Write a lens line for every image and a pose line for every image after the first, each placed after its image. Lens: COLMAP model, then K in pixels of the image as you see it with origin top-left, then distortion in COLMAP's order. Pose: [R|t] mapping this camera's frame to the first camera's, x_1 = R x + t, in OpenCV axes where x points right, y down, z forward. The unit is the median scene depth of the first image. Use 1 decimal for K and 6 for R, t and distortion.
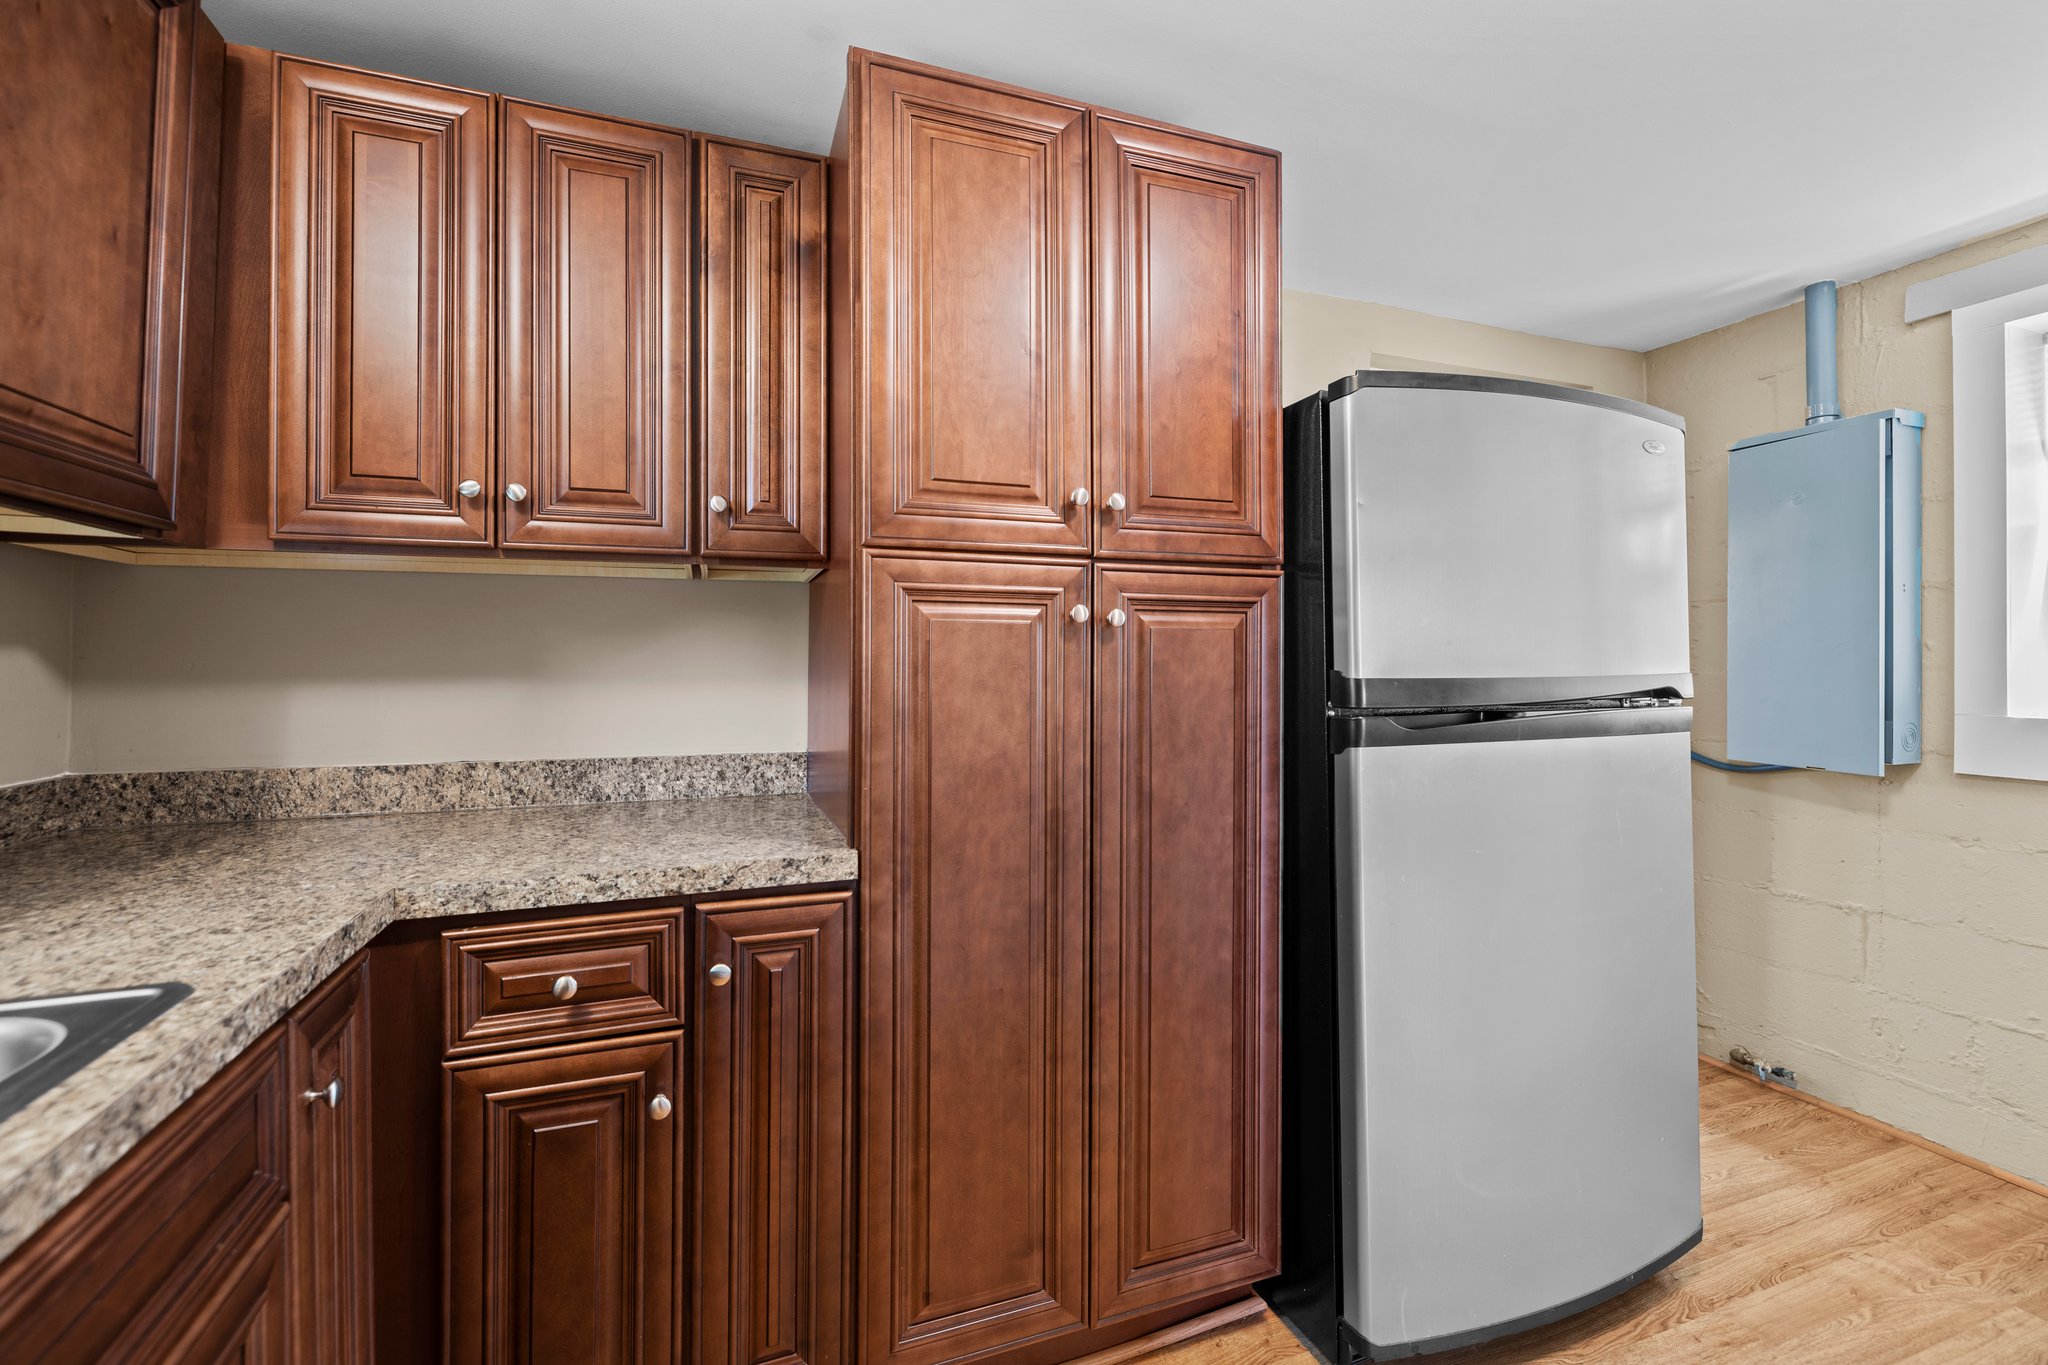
lens RADIAL K [[850.8, 0, 1017.0], [0, 850.8, 658.8], [0, 0, 1]] dist [-0.007515, -0.000996]
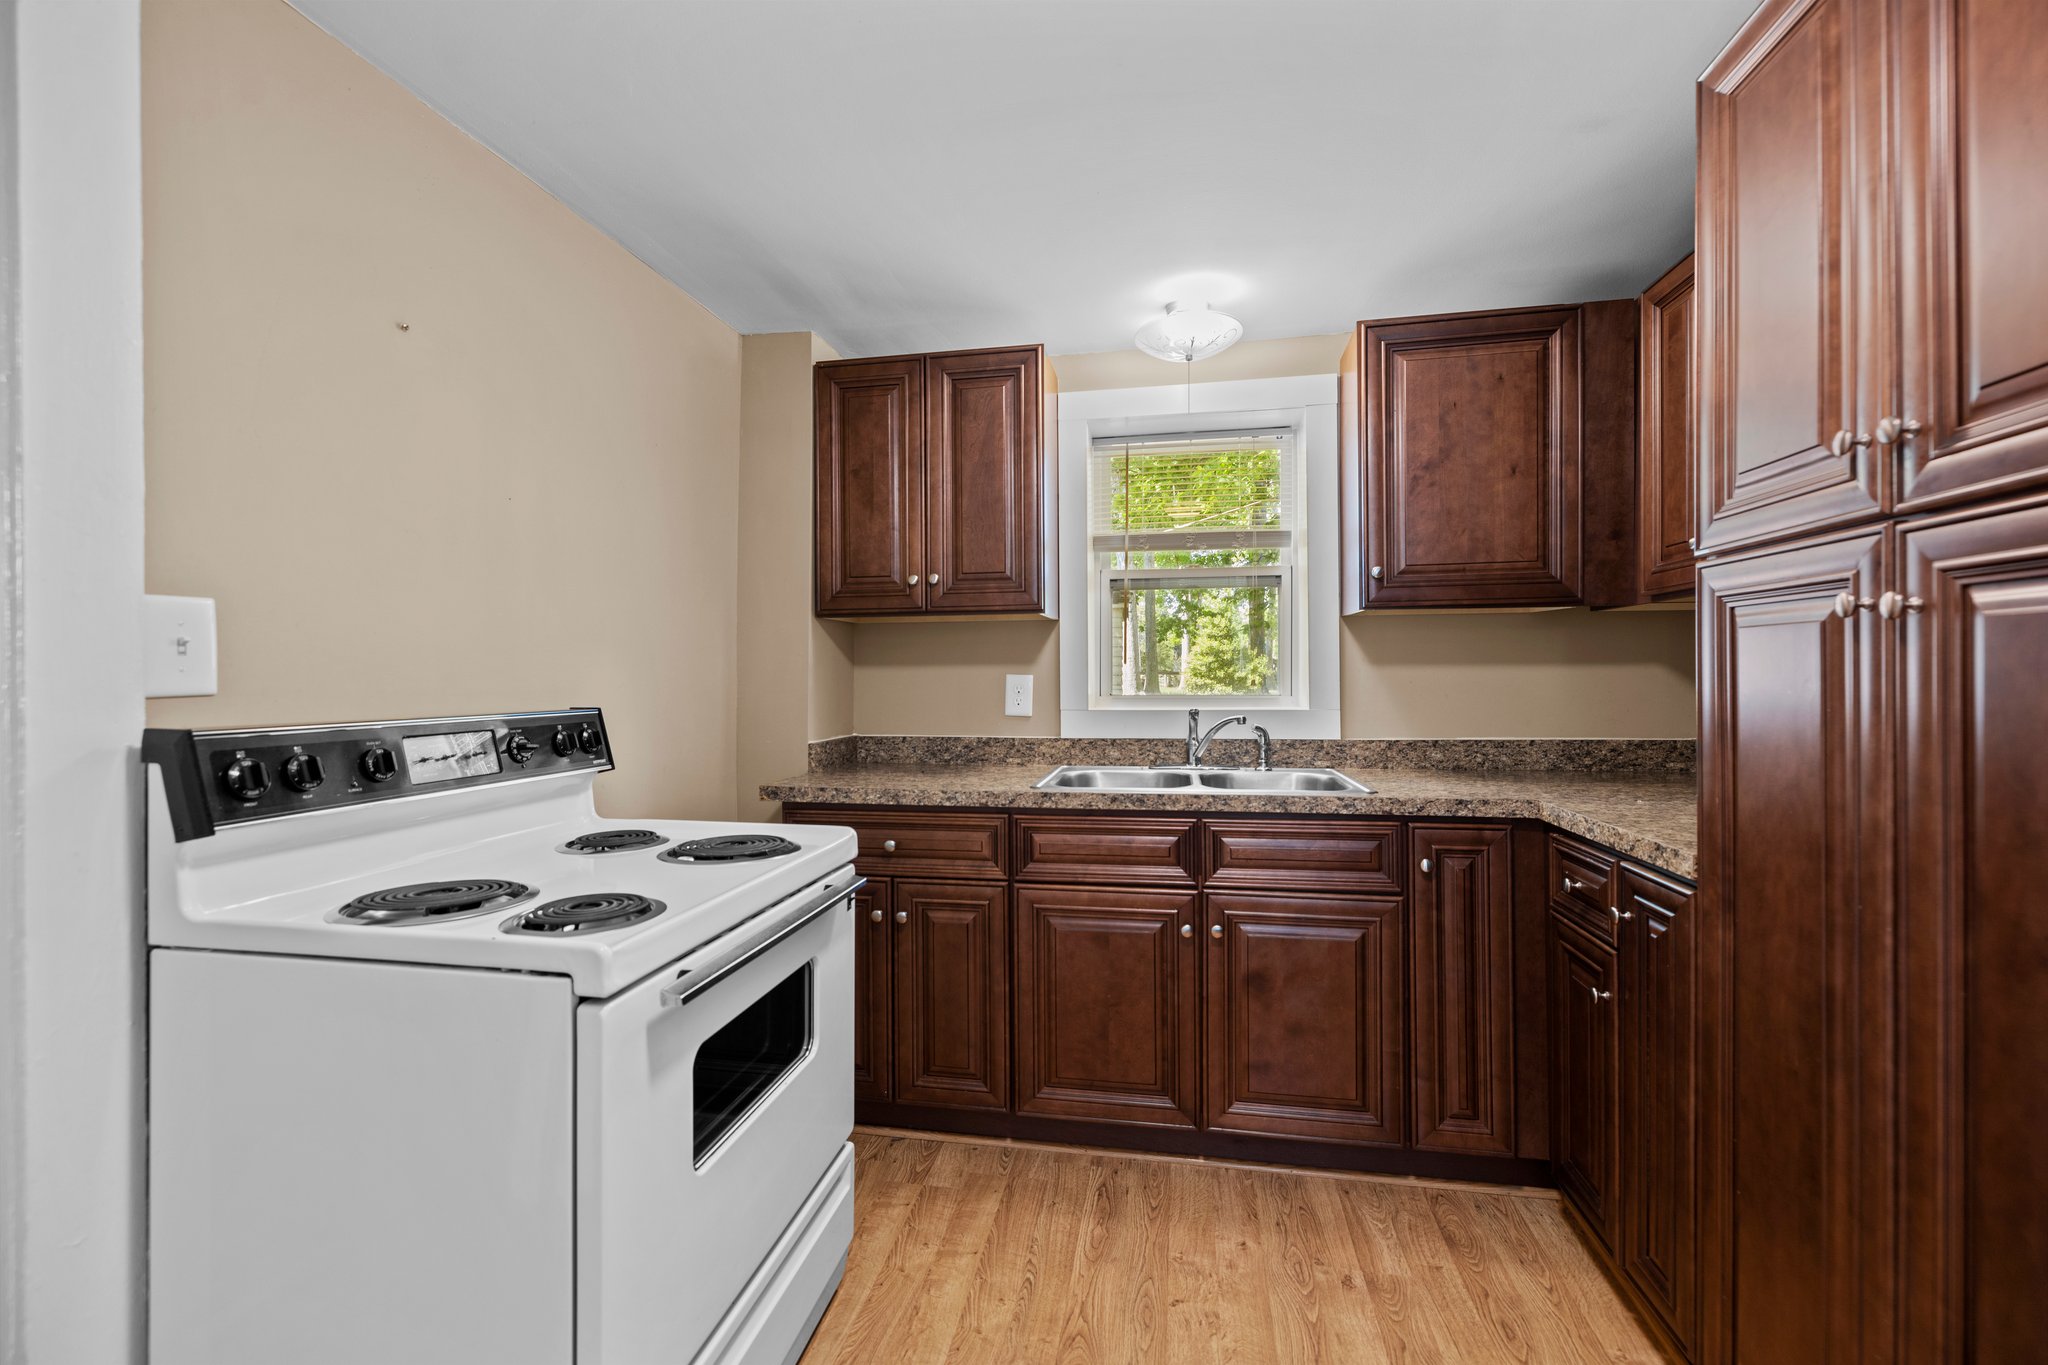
lens RADIAL K [[850.8, 0, 1007.7], [0, 850.8, 679.0], [0, 0, 1]] dist [-0.007515, -0.000996]
pose [[-0.537954, 0.008256, -0.842934, 1.074129], [0.009370, 0.999949, 0.003814, 0.000738], [0.842922, -0.005847, -0.538004, 0.804558]]
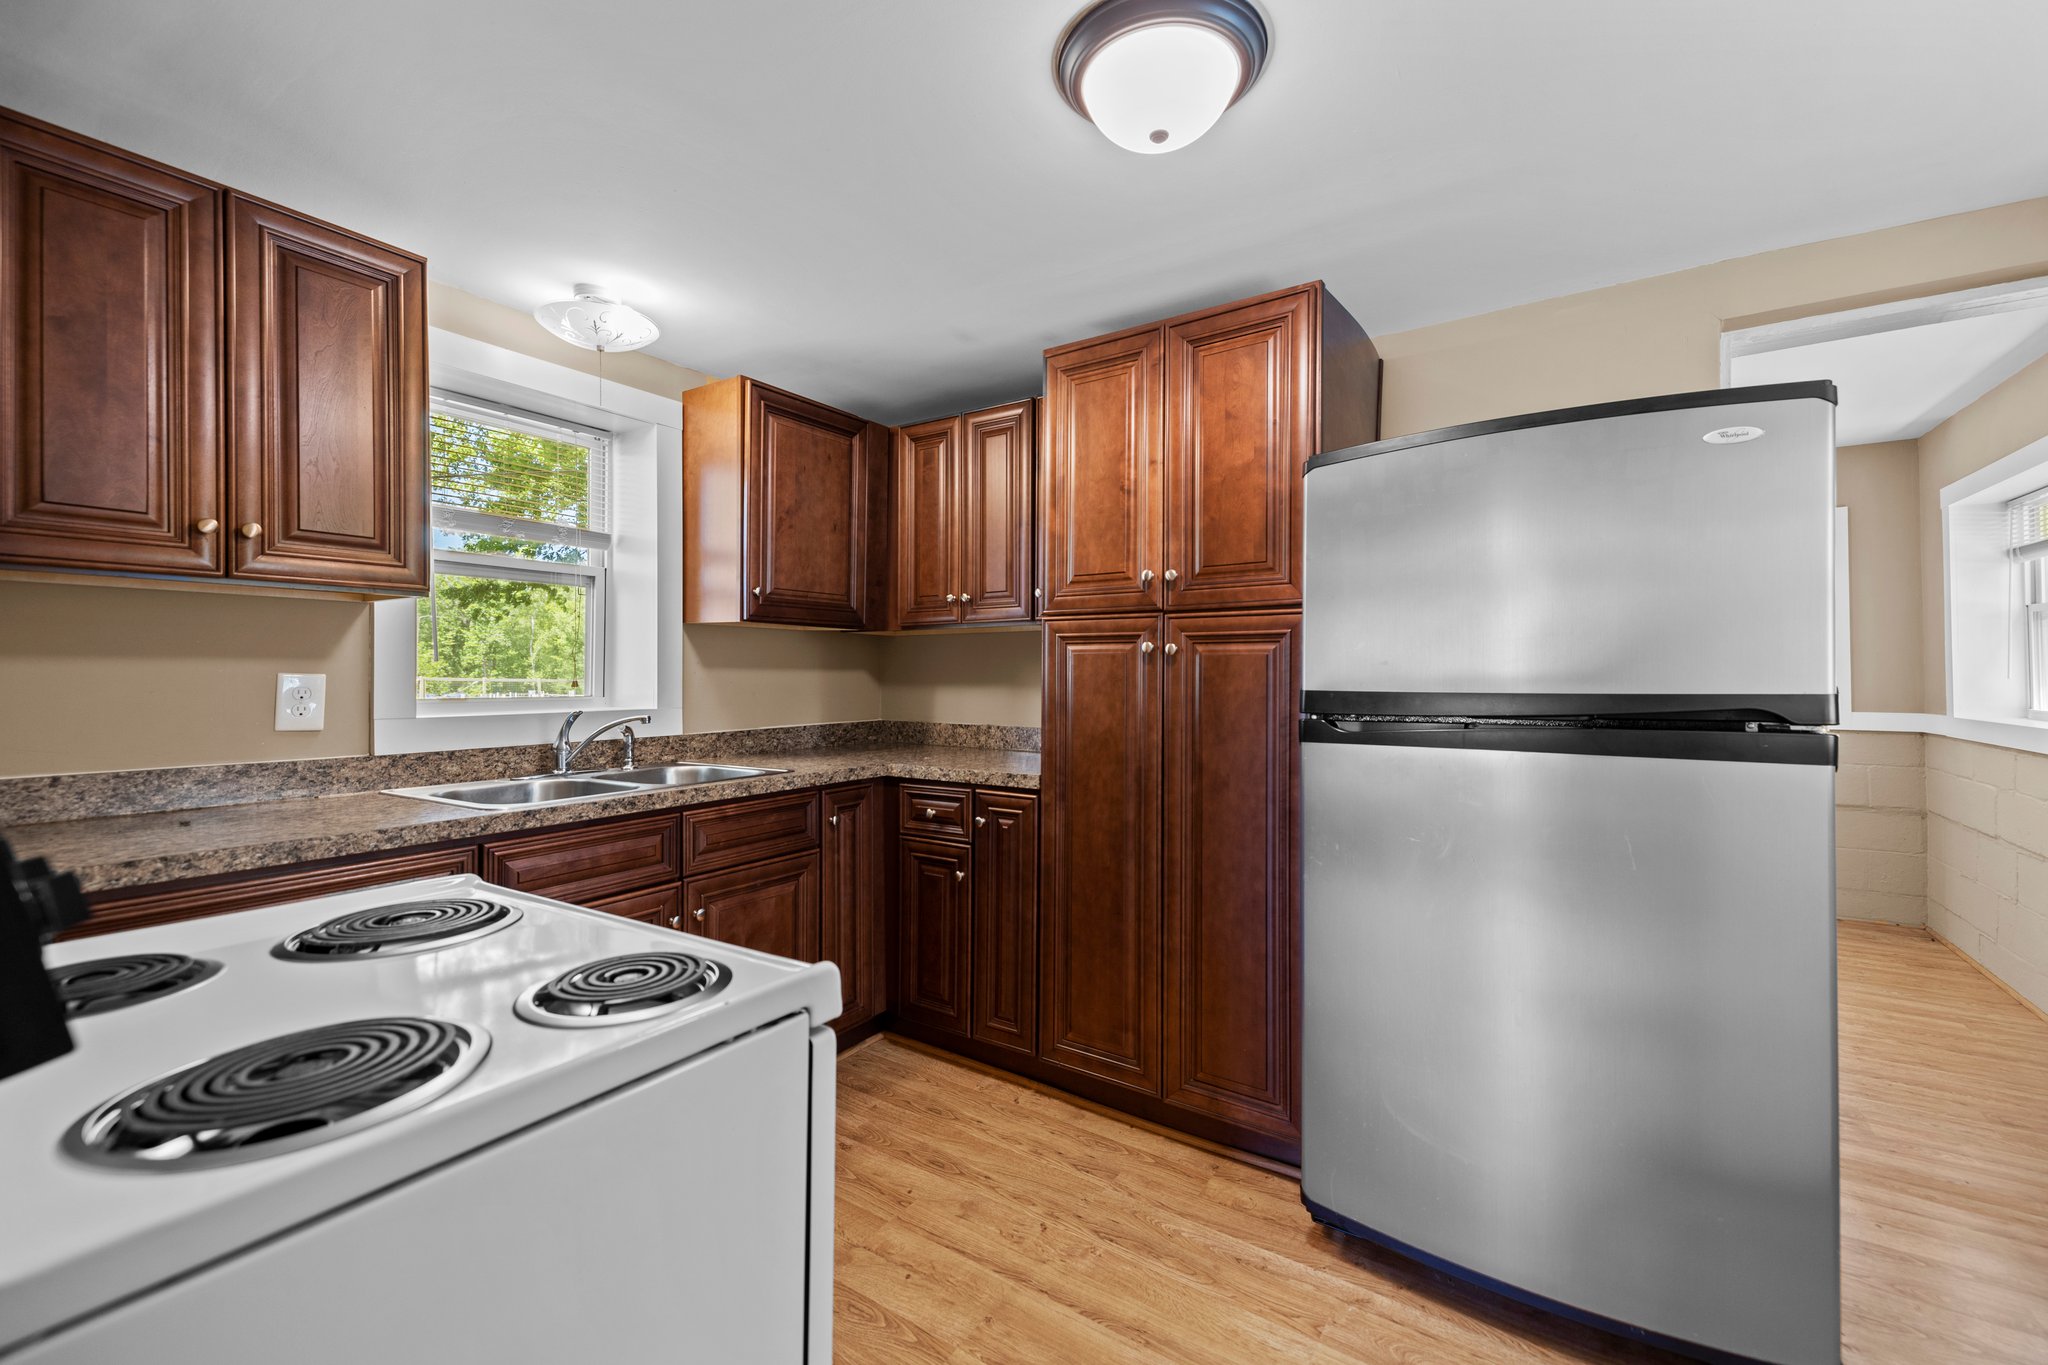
lens RADIAL K [[850.8, 0, 1042.1], [0, 850.8, 674.6], [0, 0, 1]] dist [-0.007515, -0.000996]
pose [[0.593397, 0.002160, -0.804907, 1.290090], [-0.001401, 0.999998, 0.001650, -0.003050], [0.804909, 0.000149, 0.593399, -0.126986]]
